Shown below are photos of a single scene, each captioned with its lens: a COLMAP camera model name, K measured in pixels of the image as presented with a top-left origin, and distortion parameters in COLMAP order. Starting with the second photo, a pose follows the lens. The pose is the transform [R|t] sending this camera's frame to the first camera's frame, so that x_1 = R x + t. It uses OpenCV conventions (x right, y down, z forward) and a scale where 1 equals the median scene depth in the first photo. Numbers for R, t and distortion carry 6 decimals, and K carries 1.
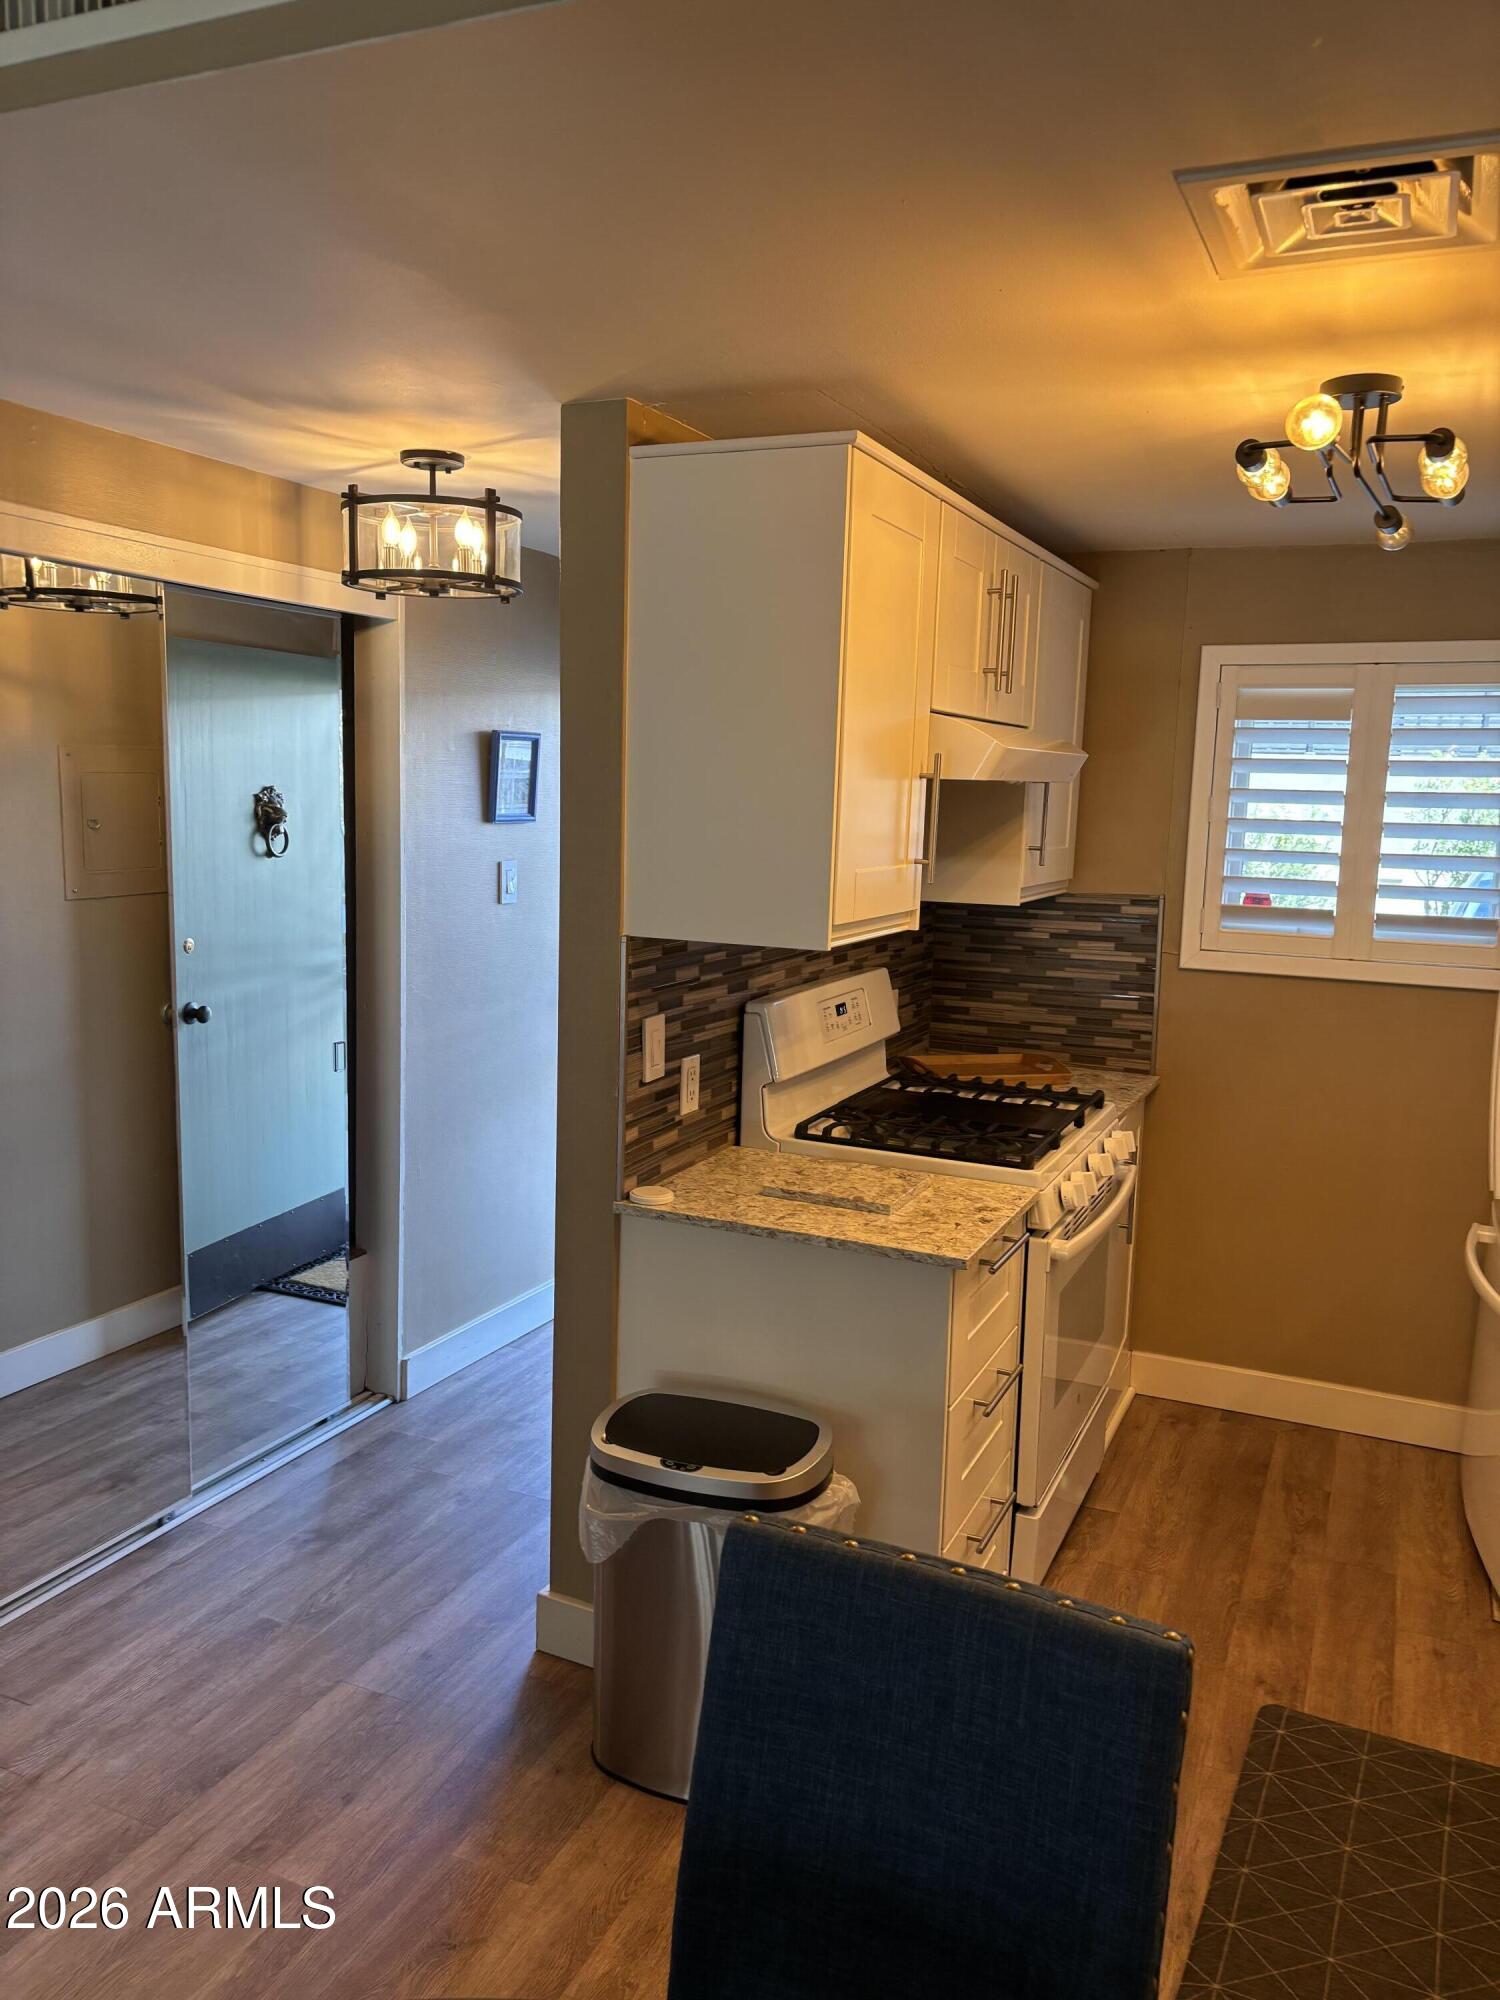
lens RADIAL K [[1496.7, 0, 750.0], [0, 1496.7, 1000.0], [0, 0, 1]] dist [0.166205, -0.000364]
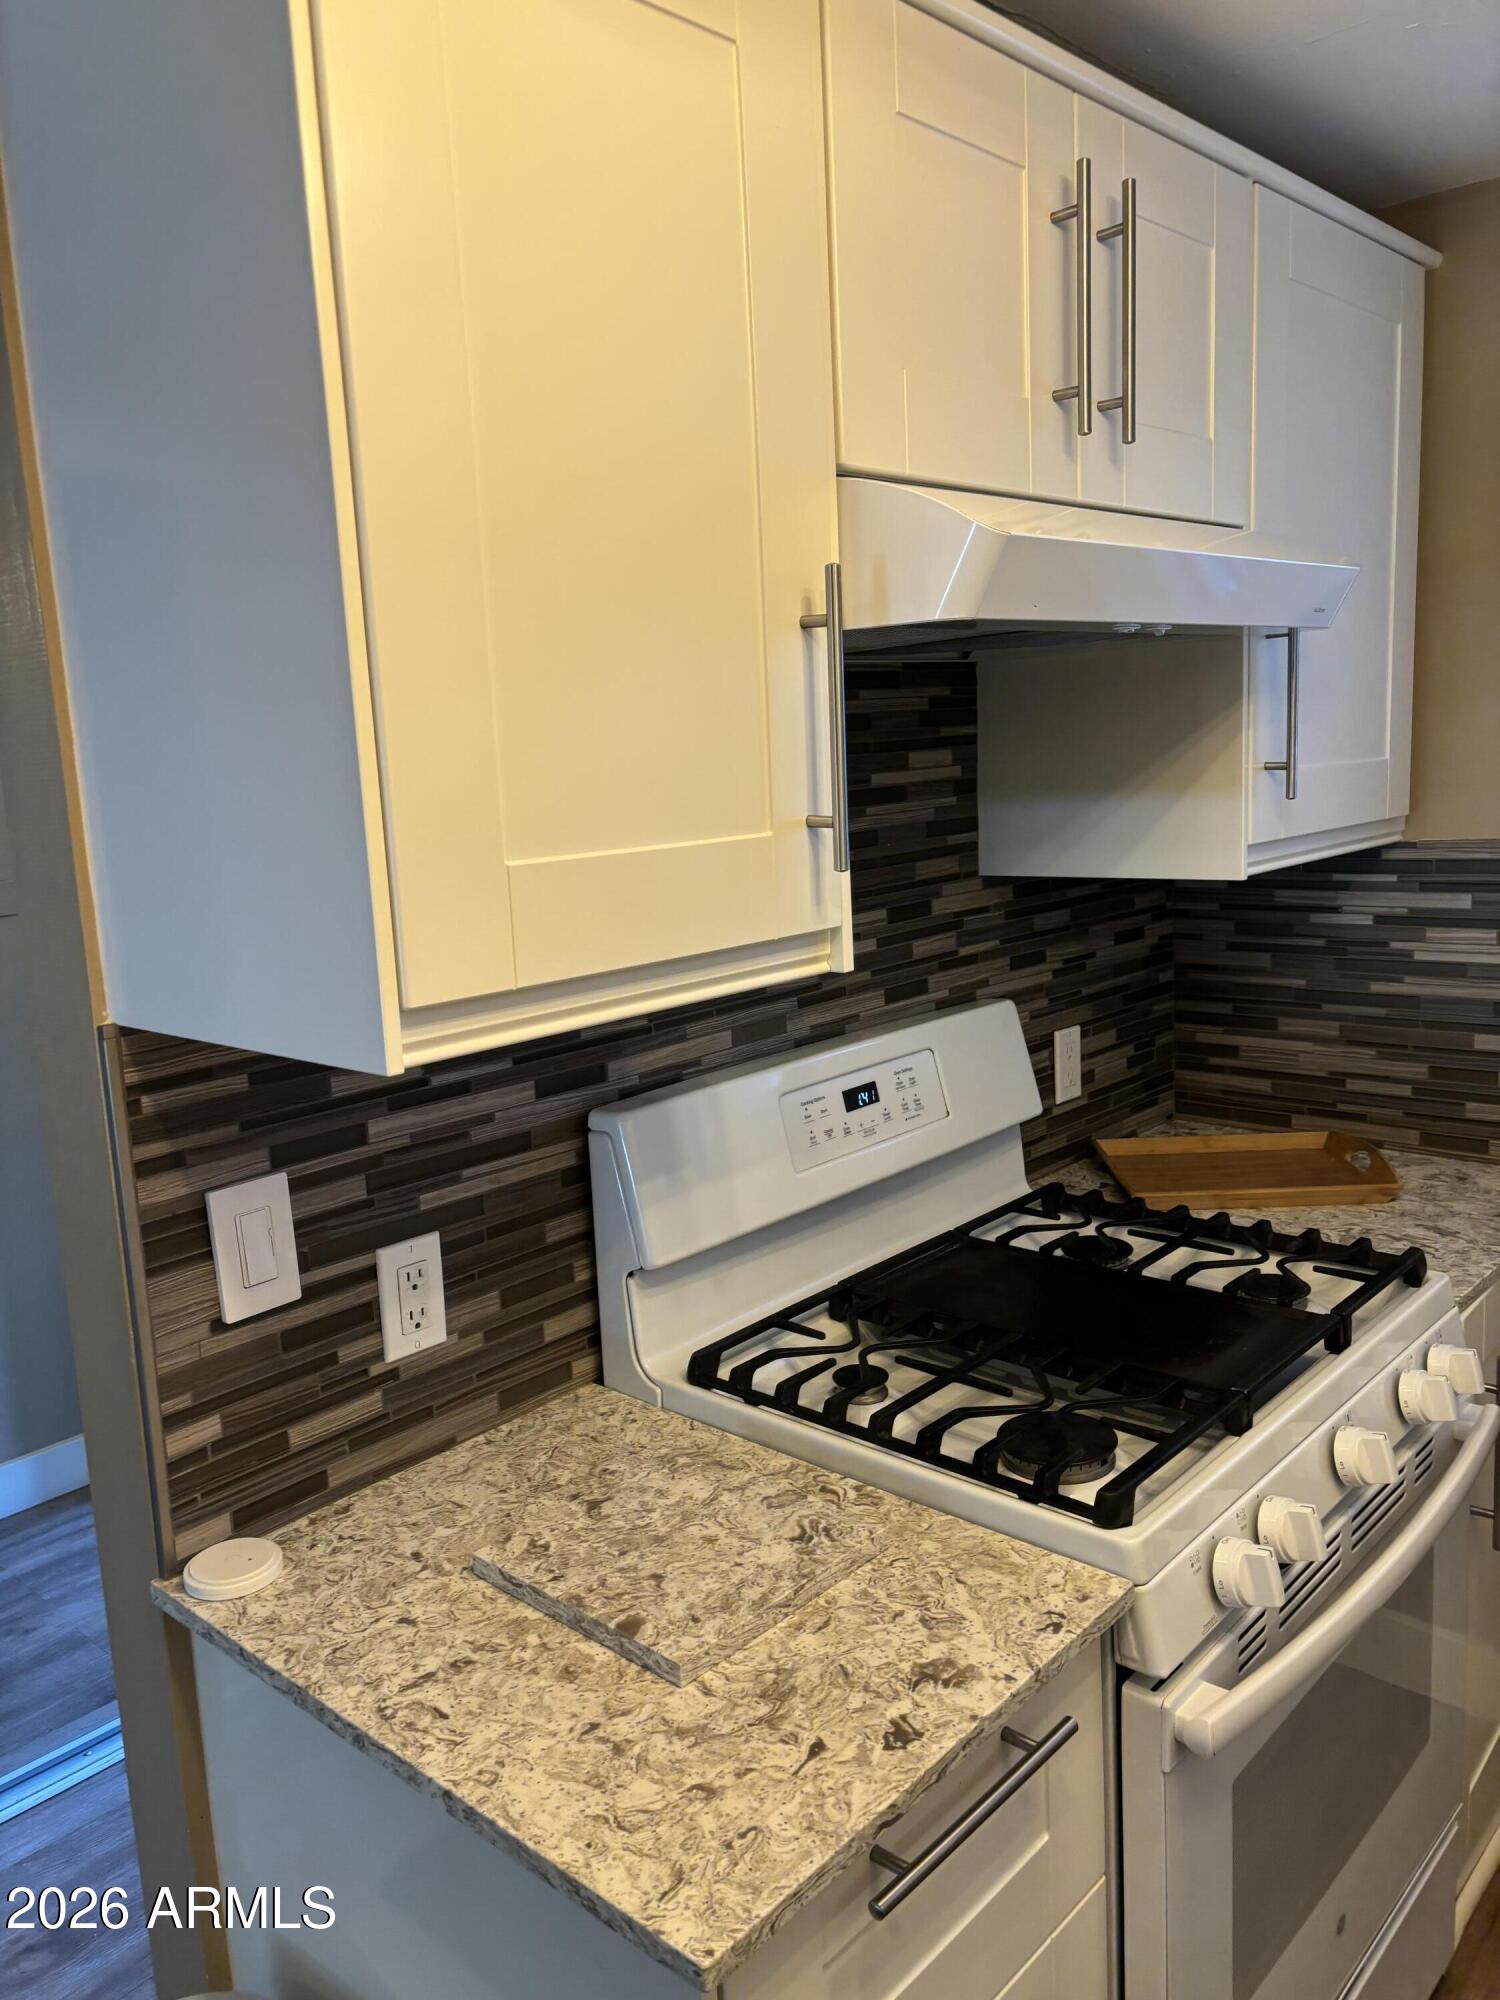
lens RADIAL K [[1525.9, 0, 750.0], [0, 1525.9, 1000.0], [0, 0, 1]] dist [0.050118, -0.002469]
pose [[0.949412, -0.022512, -0.313226, 0.220405], [0.032371, 0.999130, 0.026311, -0.049685], [0.312361, -0.035119, 0.949314, 0.544472]]
